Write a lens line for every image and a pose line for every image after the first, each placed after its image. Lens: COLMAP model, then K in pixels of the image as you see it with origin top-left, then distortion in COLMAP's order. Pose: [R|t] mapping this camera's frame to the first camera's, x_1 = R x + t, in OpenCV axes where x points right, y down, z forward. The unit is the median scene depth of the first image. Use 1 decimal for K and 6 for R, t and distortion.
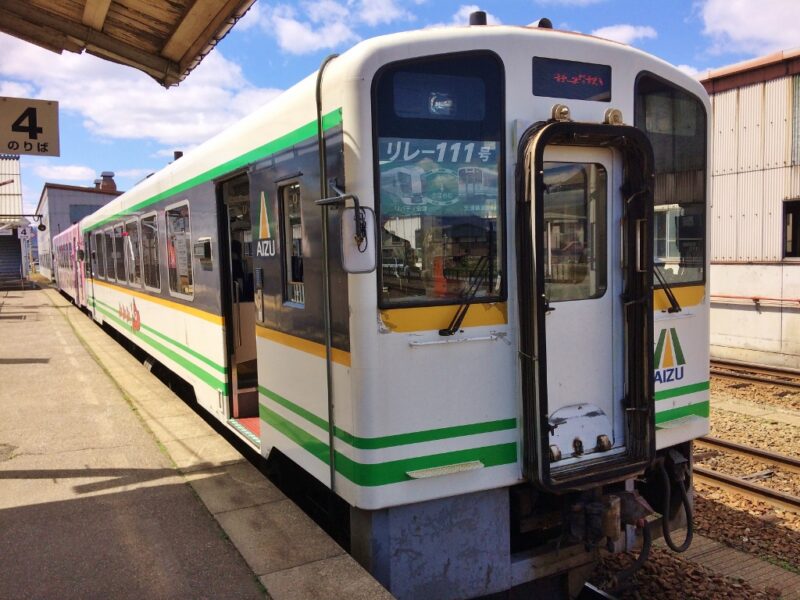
lens RADIAL K [[686.4, 0, 396.7], [0, 686.4, 296.4], [0, 0, 1]] dist [0.095273, 0.002806]
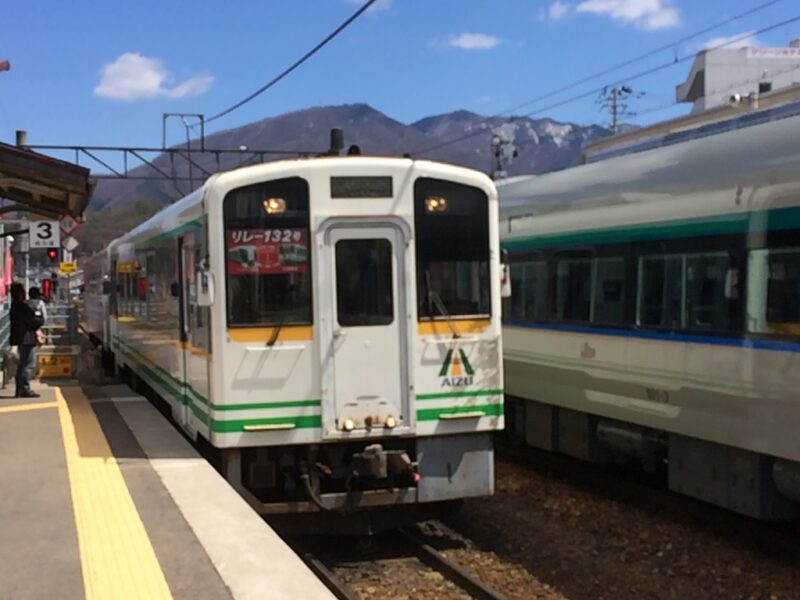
lens RADIAL K [[1225.1, 0, 400.9], [0, 1225.1, 301.7], [0, 0, 1]] dist [-0.006202, 0.000000]
pose [[0.979791, 0.006091, -0.199930, 0.970631], [-0.015868, 0.998753, -0.047337, 0.086314], [0.199392, 0.049553, 0.978666, -1.833940]]
